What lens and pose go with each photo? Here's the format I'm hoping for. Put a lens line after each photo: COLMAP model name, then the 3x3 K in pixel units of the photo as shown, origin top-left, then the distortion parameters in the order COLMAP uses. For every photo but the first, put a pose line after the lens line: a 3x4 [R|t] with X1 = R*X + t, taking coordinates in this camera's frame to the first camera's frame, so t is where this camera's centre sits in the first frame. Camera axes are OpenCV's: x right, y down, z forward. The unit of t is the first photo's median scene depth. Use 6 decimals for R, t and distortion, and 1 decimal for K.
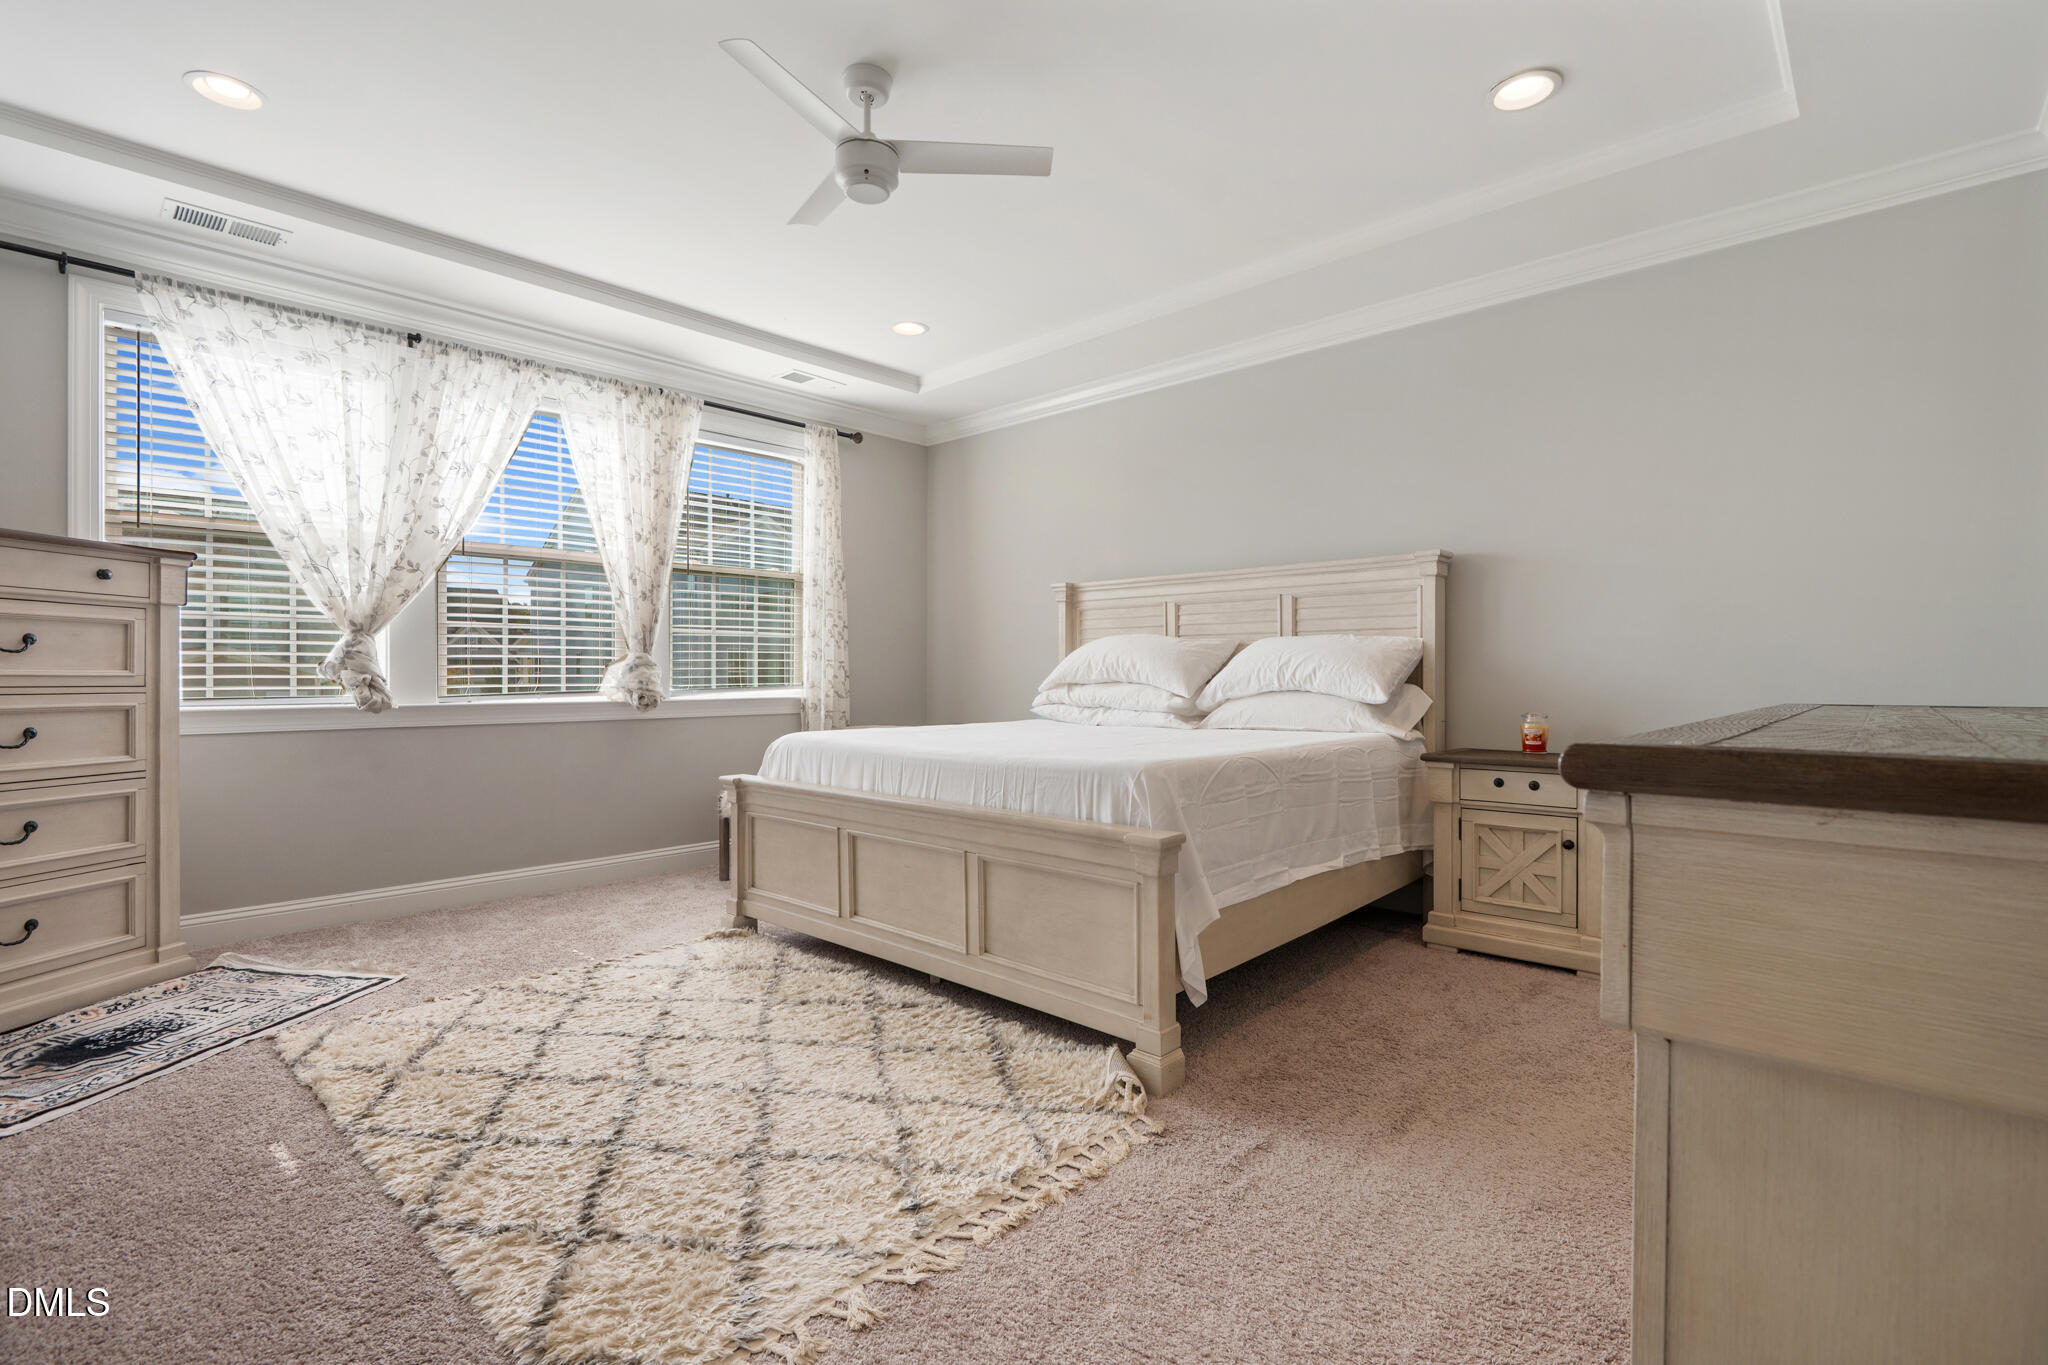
lens RADIAL K [[941.1, 0, 1027.6], [0, 941.1, 674.0], [0, 0, 1]] dist [0.002702, -0.007180]
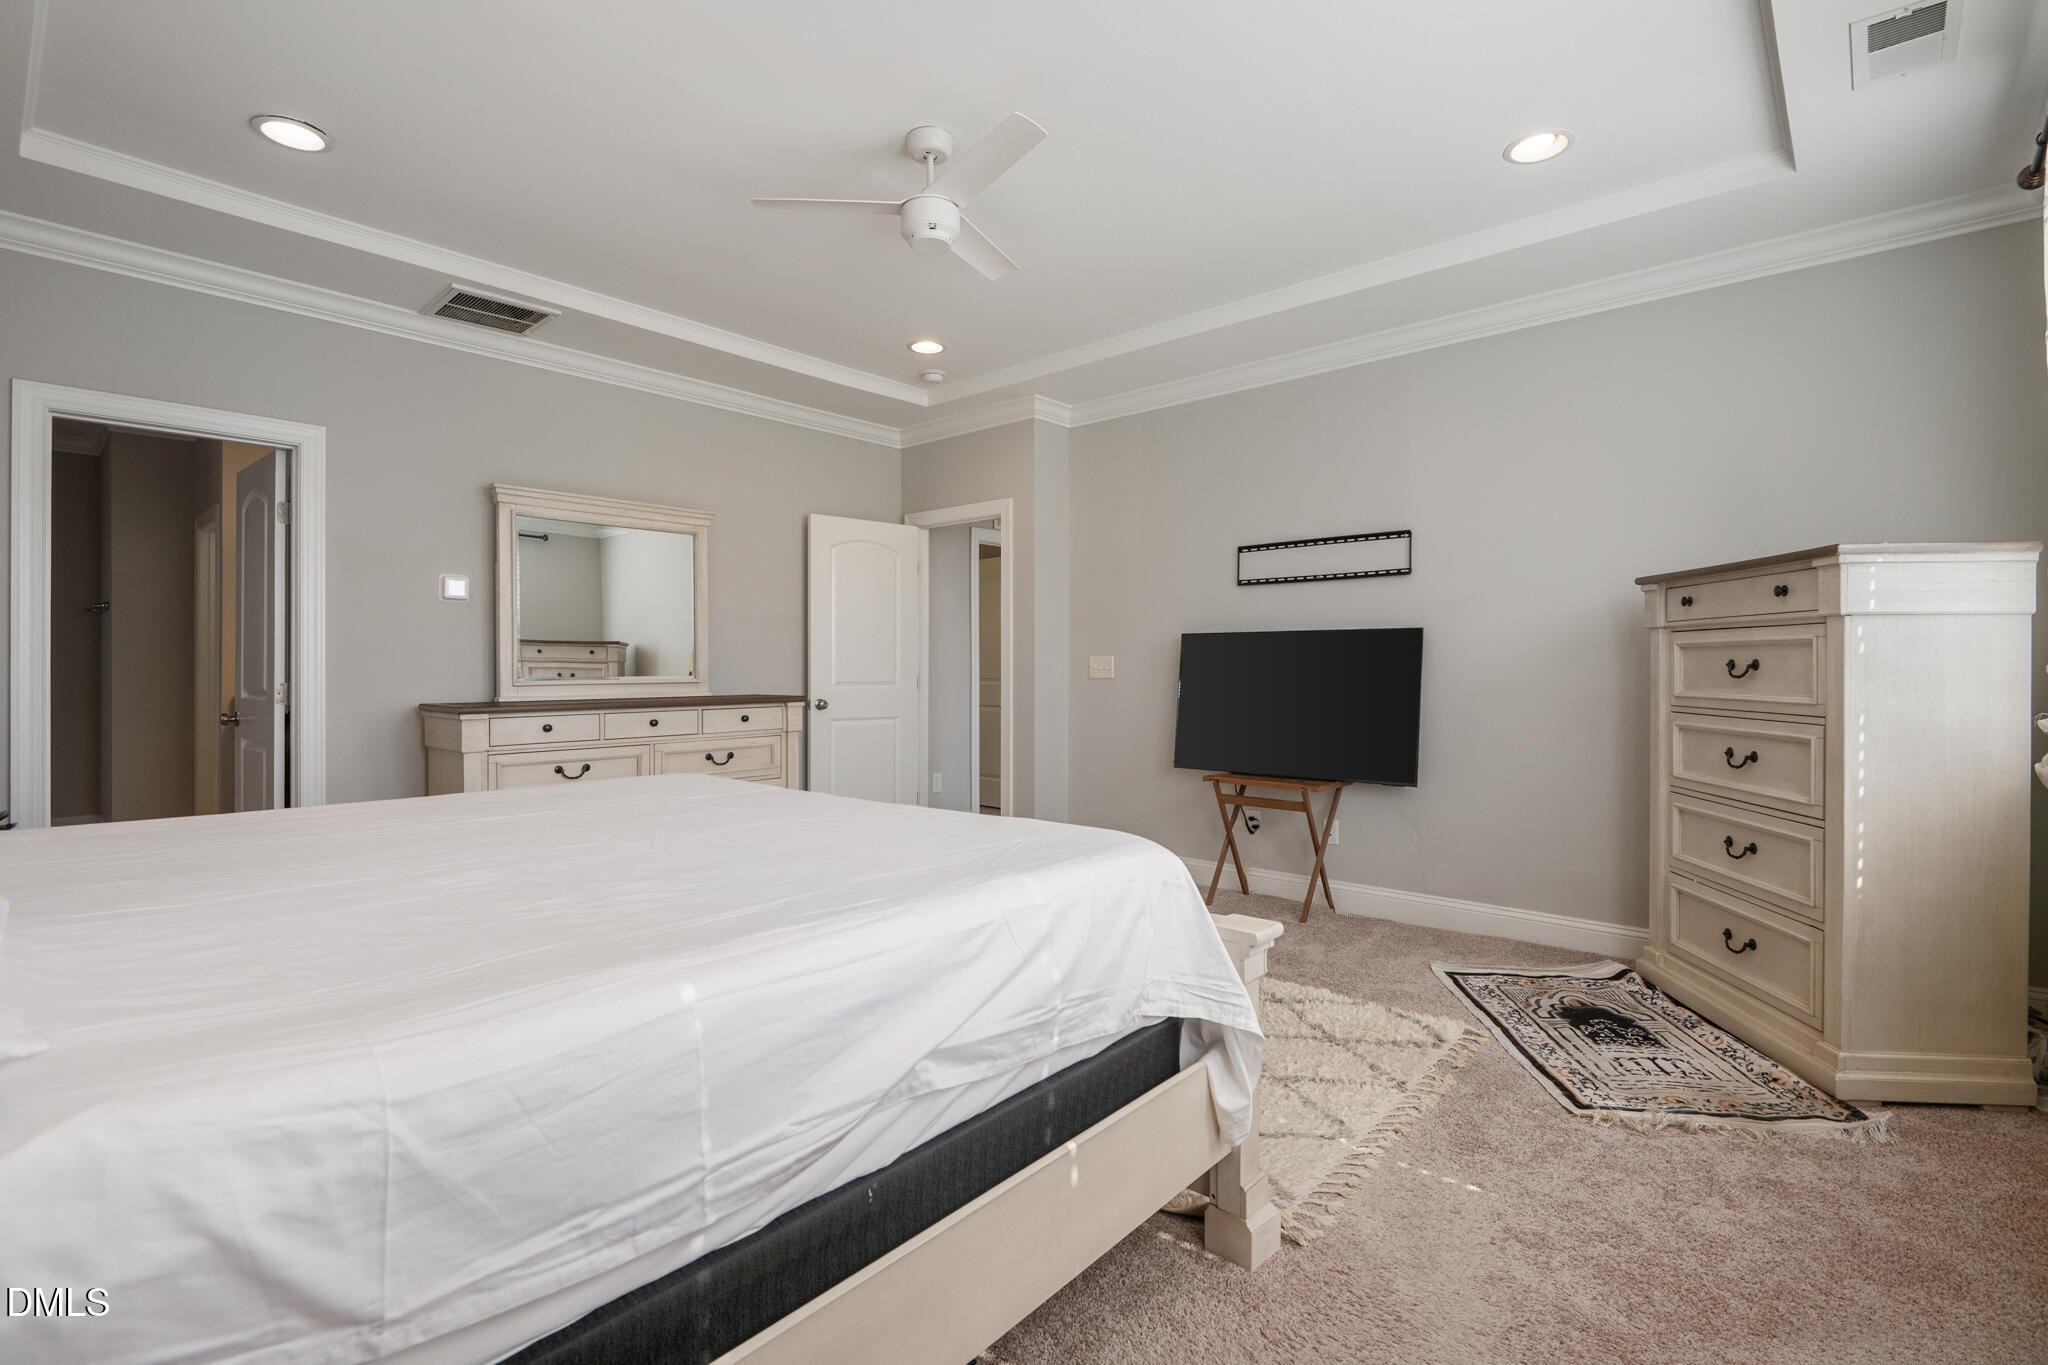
lens RADIAL K [[941.1, 0, 1021.7], [0, 941.1, 668.7], [0, 0, 1]] dist [0.002702, -0.007180]
pose [[-0.999705, 0.005219, -0.023716, -0.174053], [0.005137, 0.999981, 0.003479, -0.028898], [0.023733, 0.003356, -0.999713, 1.435880]]
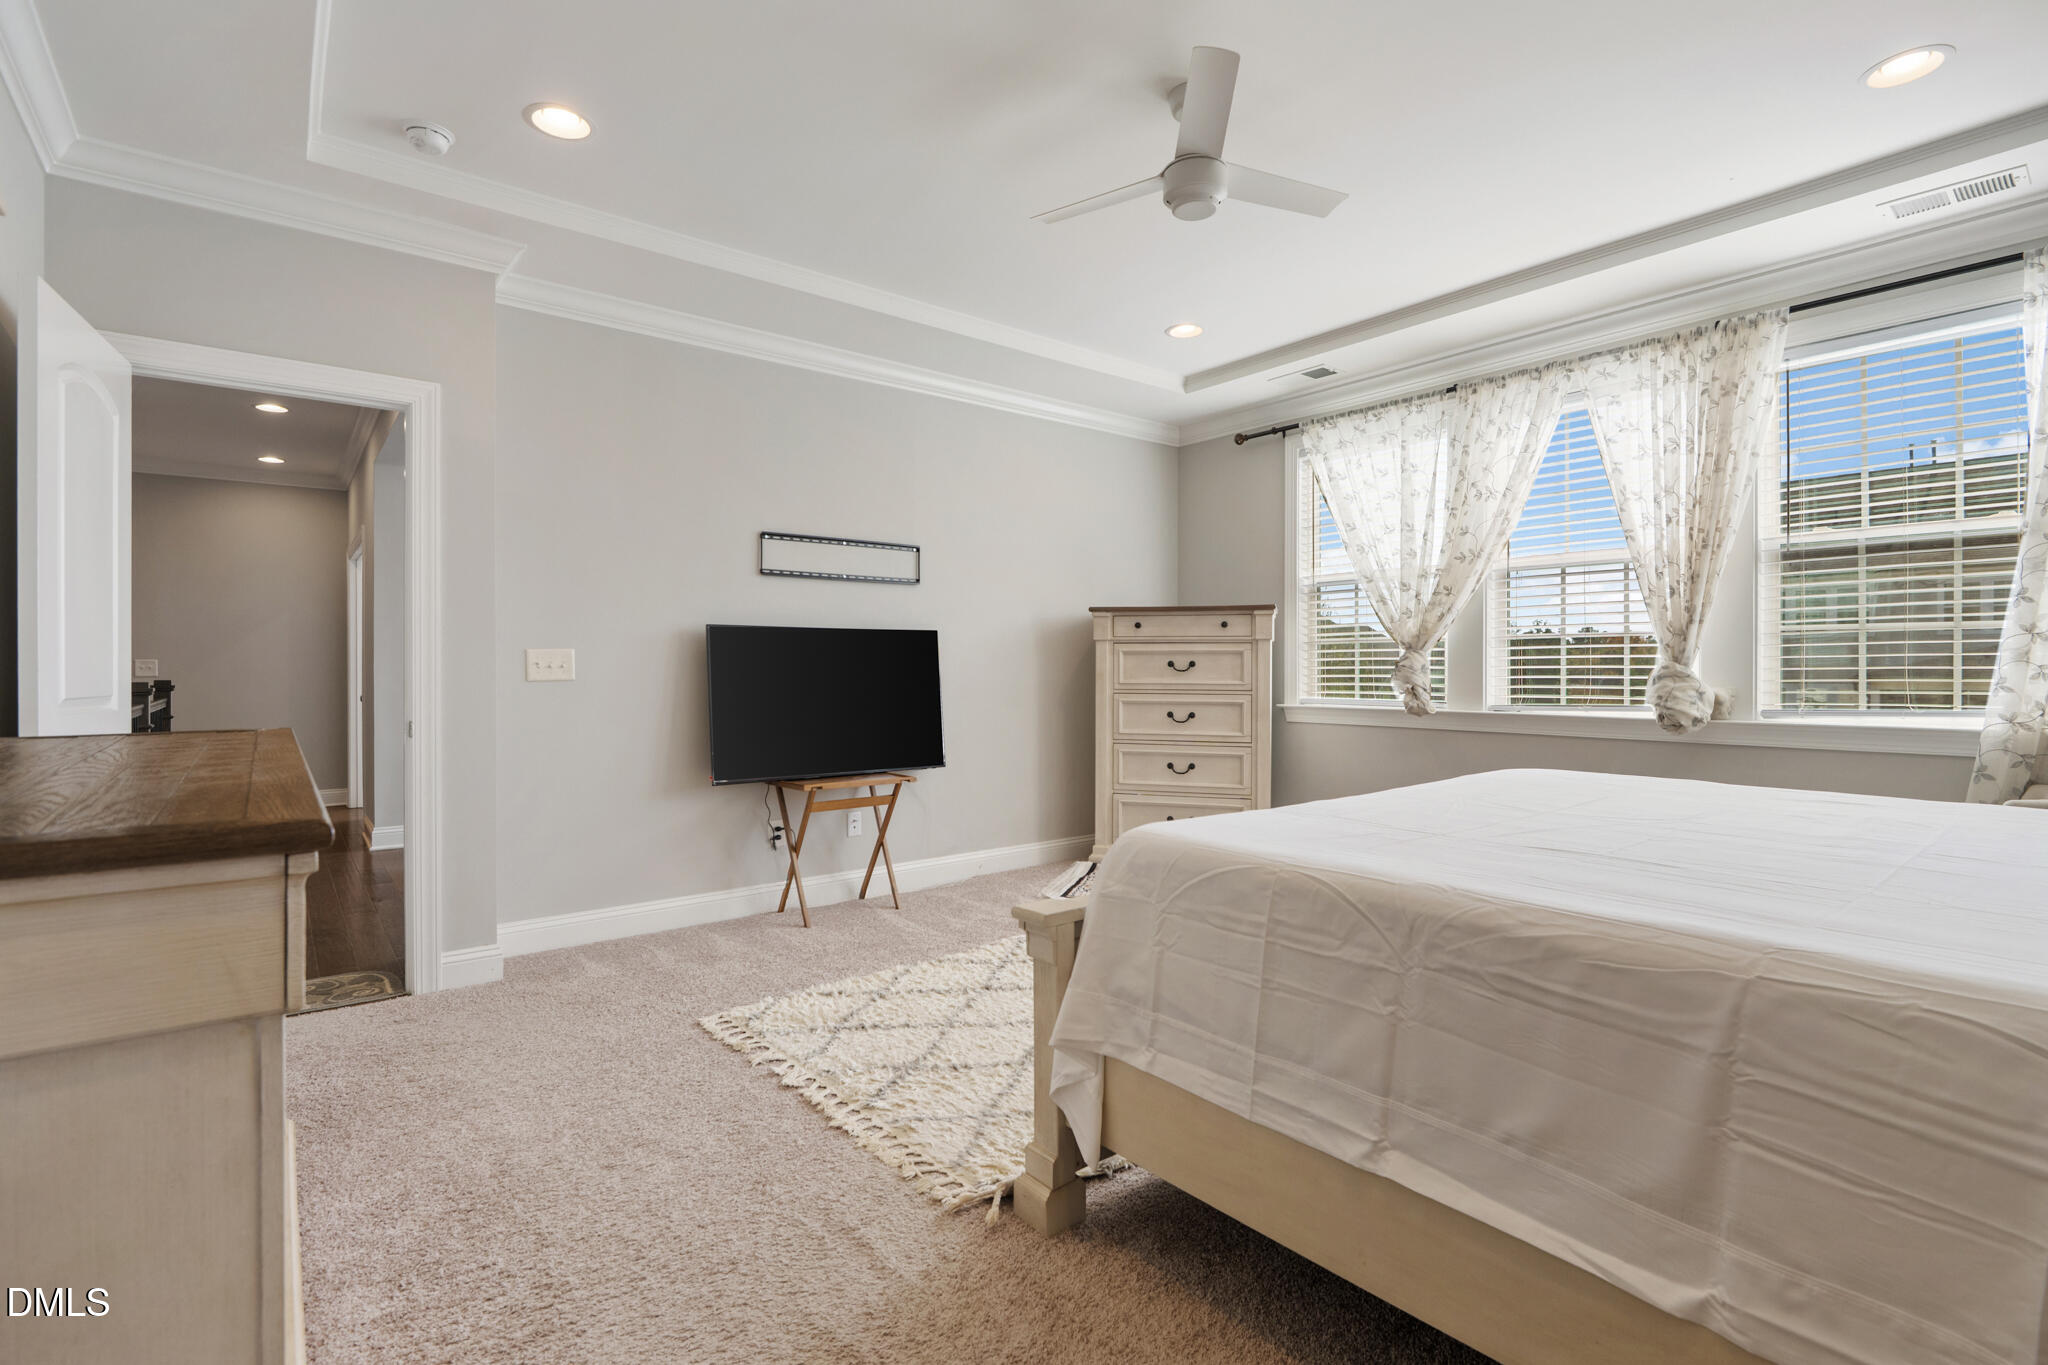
lens RADIAL K [[941.1, 0, 1027.9], [0, 941.1, 682.5], [0, 0, 1]] dist [0.002702, -0.007180]
pose [[-0.143257, 0.016463, -0.989549, 0.576762], [0.001053, 0.999864, 0.016482, -0.022196], [0.989685, 0.001319, -0.143255, 0.676878]]
